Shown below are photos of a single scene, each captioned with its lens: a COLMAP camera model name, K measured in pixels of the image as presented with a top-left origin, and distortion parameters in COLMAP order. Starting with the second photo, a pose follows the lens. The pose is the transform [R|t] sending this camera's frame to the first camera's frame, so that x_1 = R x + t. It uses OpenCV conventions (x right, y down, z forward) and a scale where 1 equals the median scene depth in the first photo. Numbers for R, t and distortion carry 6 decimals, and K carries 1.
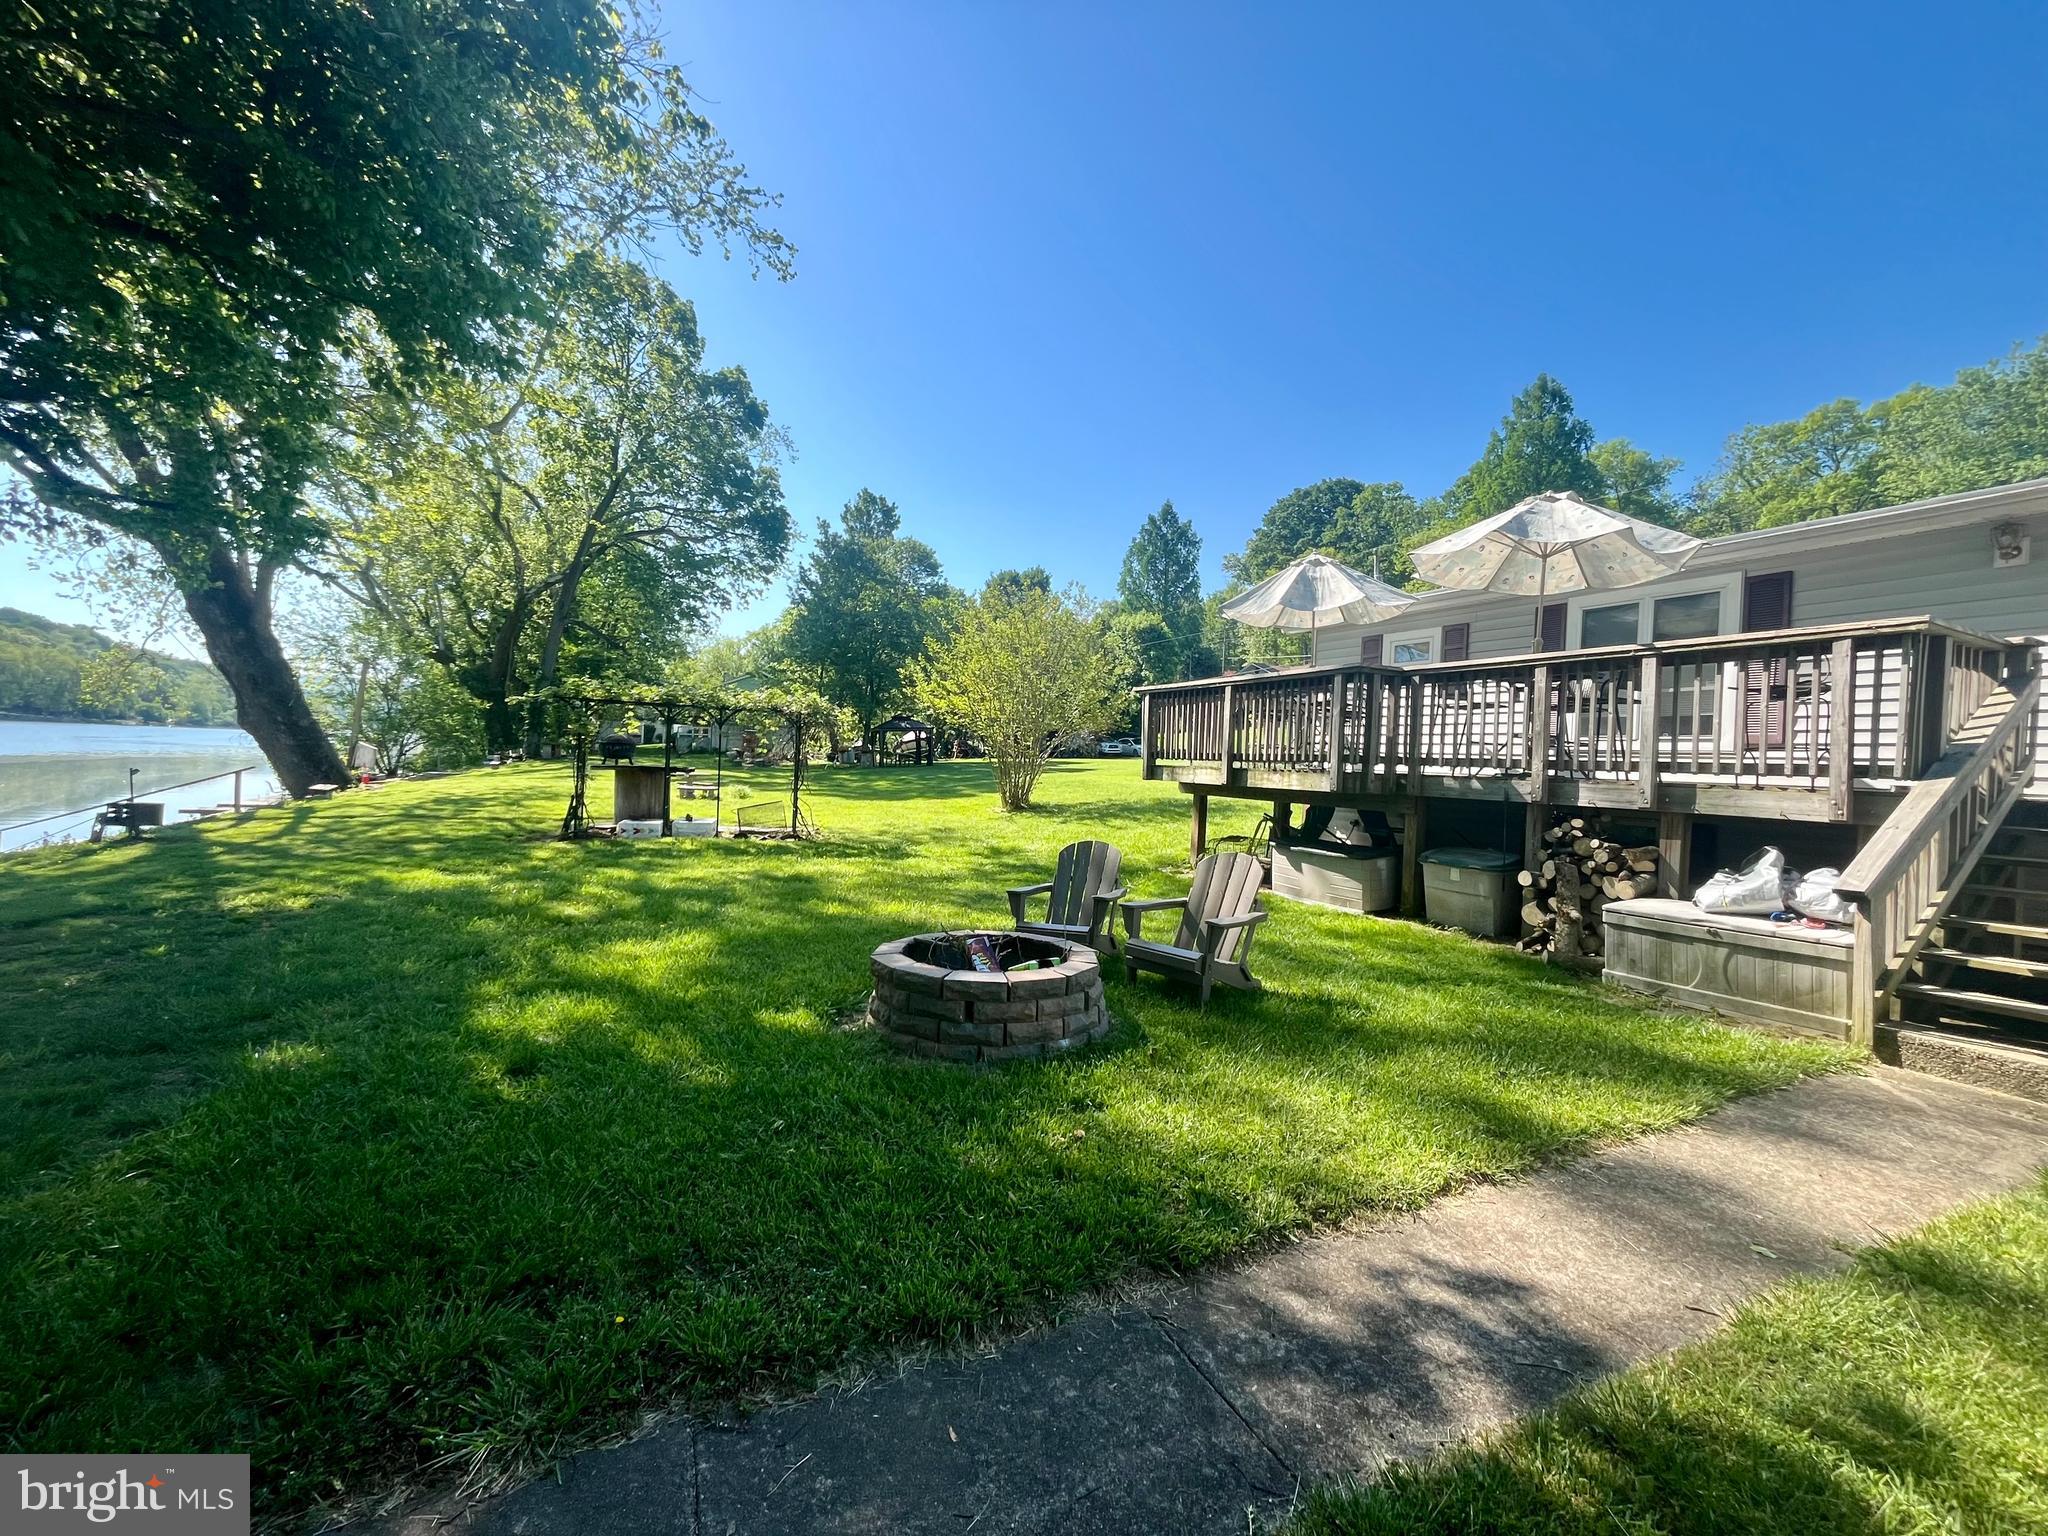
lens RADIAL K [[819.8, 0, 1024.0], [0, 819.8, 768.0], [0, 0, 1]] dist [-0.002343, -0.000329]
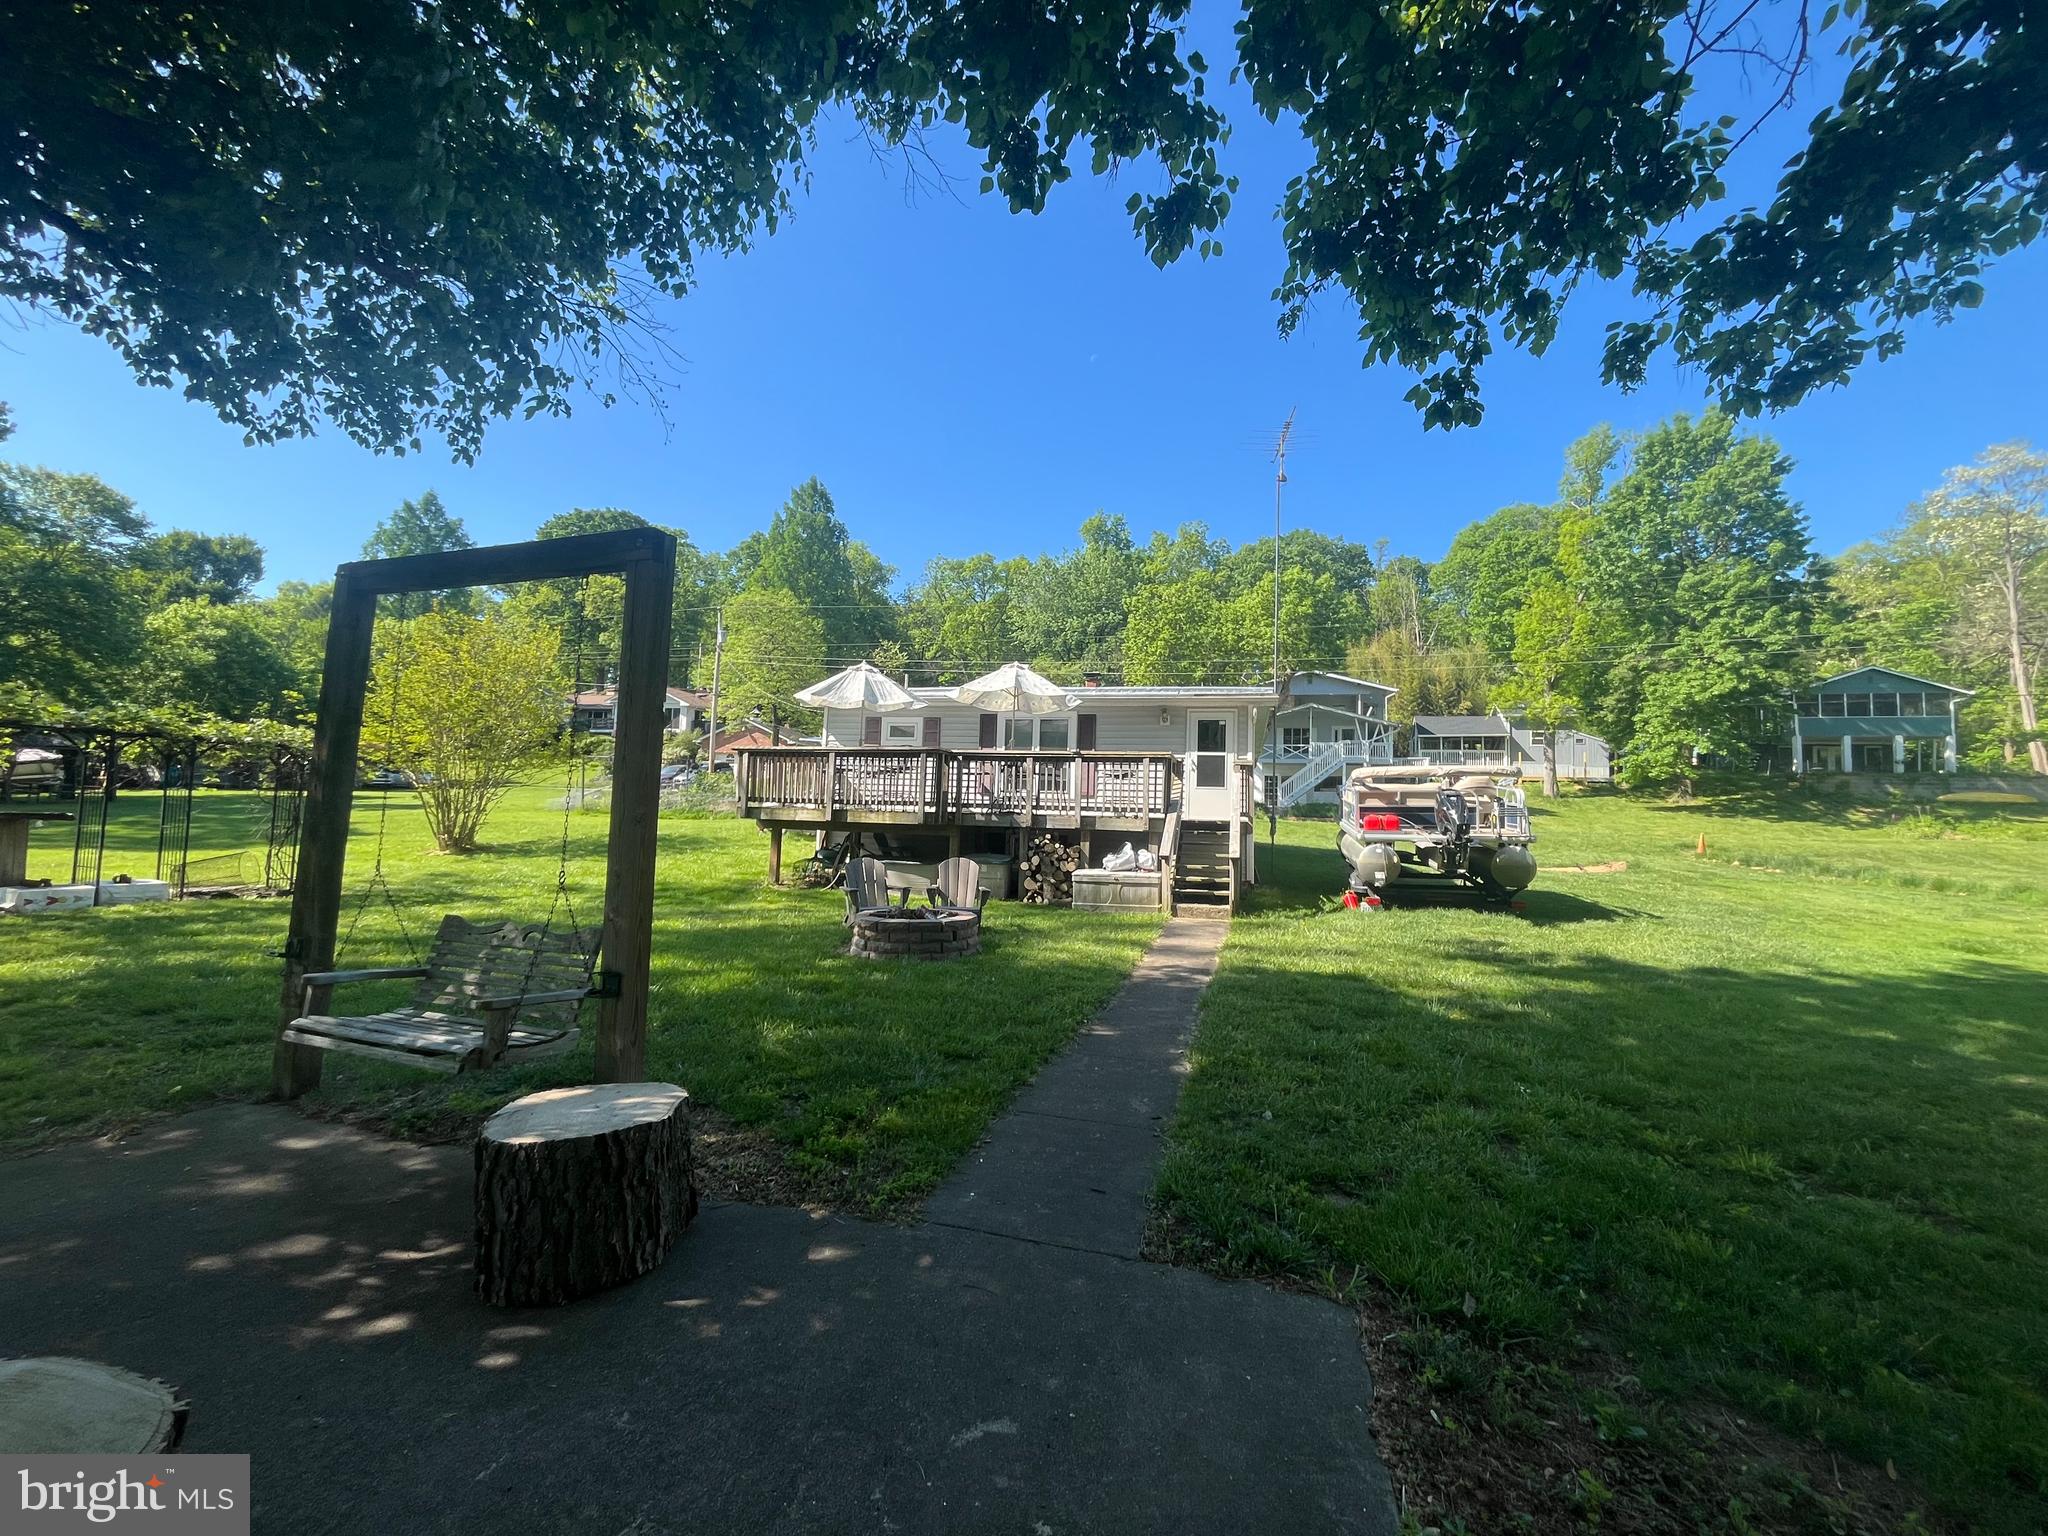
lens RADIAL K [[820.6, 0, 1021.7], [0, 820.6, 762.3], [0, 0, 1]] dist [-0.002265, -0.000728]
pose [[0.659723, 0.032163, 0.750820, -0.872486], [0.002840, 0.998970, -0.045289, -0.022724], [-0.751503, 0.032010, 0.658952, -0.285798]]
